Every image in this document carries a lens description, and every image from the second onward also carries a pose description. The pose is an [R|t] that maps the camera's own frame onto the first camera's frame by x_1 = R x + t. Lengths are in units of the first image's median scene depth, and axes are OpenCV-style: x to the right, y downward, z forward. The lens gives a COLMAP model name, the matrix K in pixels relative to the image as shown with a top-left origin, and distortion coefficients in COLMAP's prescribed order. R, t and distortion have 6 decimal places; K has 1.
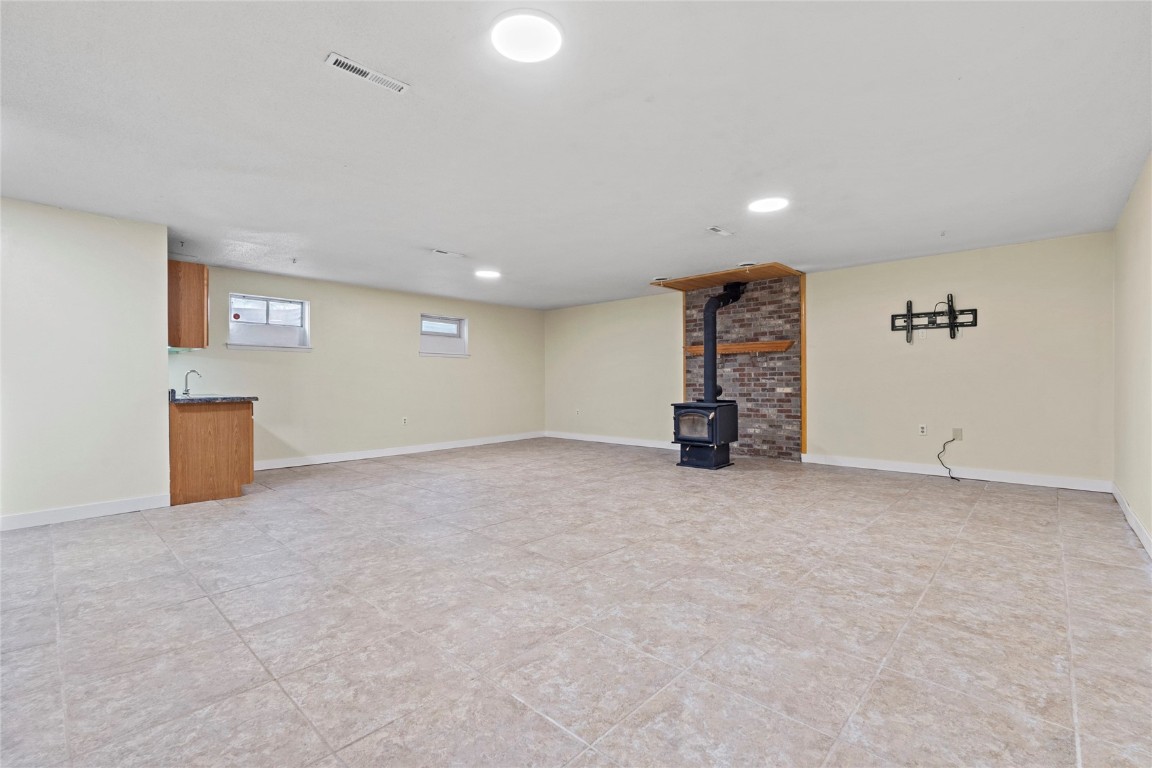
lens RADIAL K [[506.1, 0, 579.9], [0, 506.1, 384.9], [0, 0, 1]] dist [-0.002715, -0.000370]
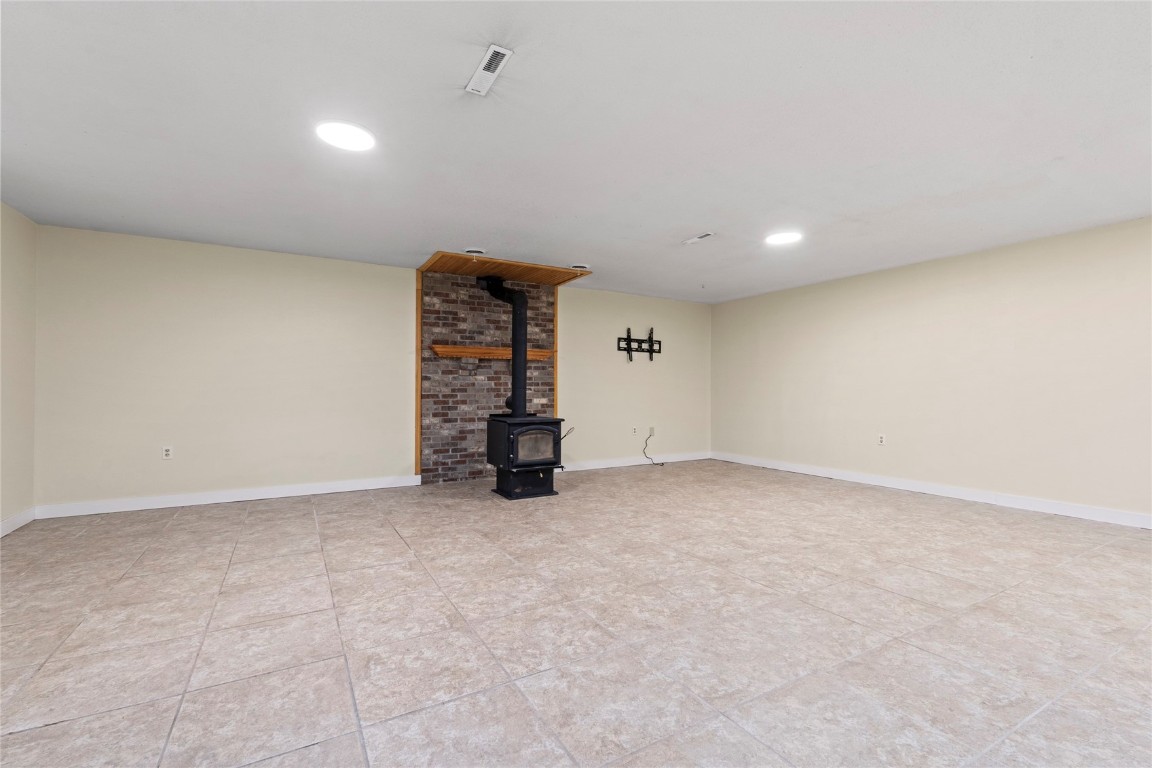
lens RADIAL K [[506.1, 0, 574.5], [0, 506.1, 384.4], [0, 0, 1]] dist [-0.002715, -0.000370]
pose [[0.296160, 0.018981, 0.954950, -0.508387], [0.002740, 0.999782, -0.020722, -0.001142], [-0.955134, 0.008754, 0.296043, 0.663634]]
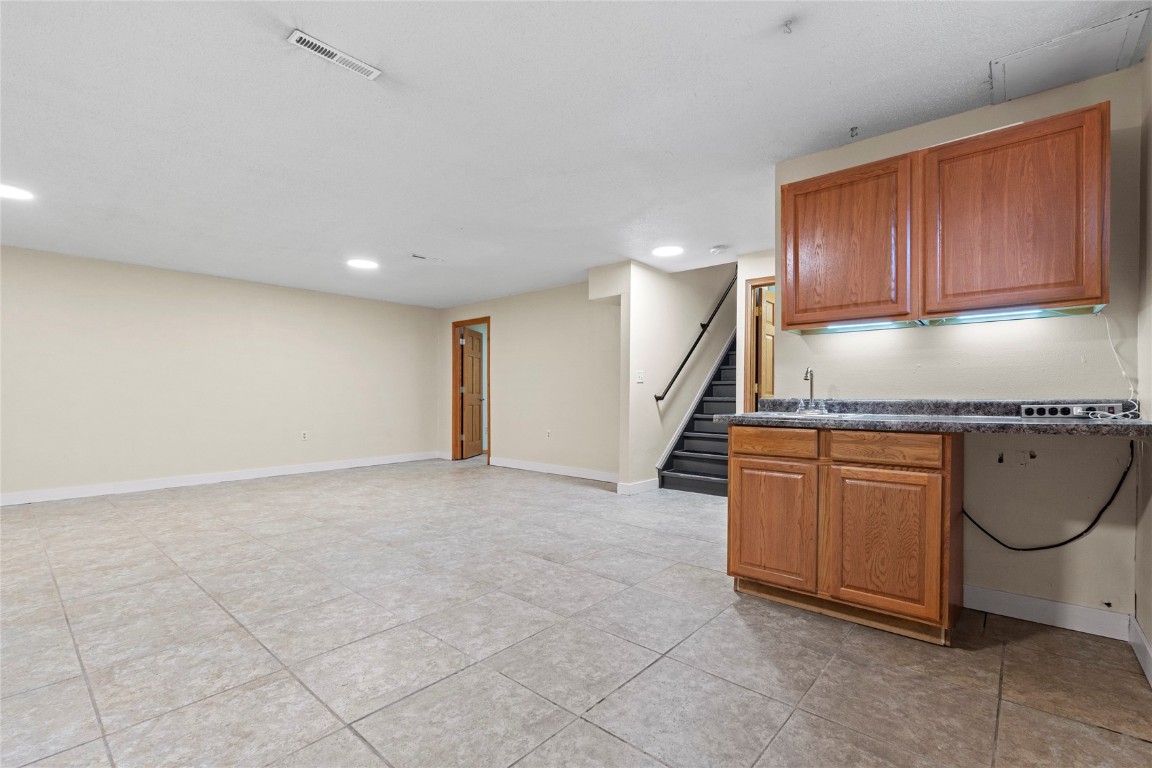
lens RADIAL K [[506.1, 0, 583.6], [0, 506.1, 391.0], [0, 0, 1]] dist [-0.002715, -0.000370]
pose [[-0.999186, 0.005390, -0.039972, -0.353828], [0.005409, 0.999985, -0.000375, -0.003210], [0.039970, -0.000590, -0.999201, 1.146978]]
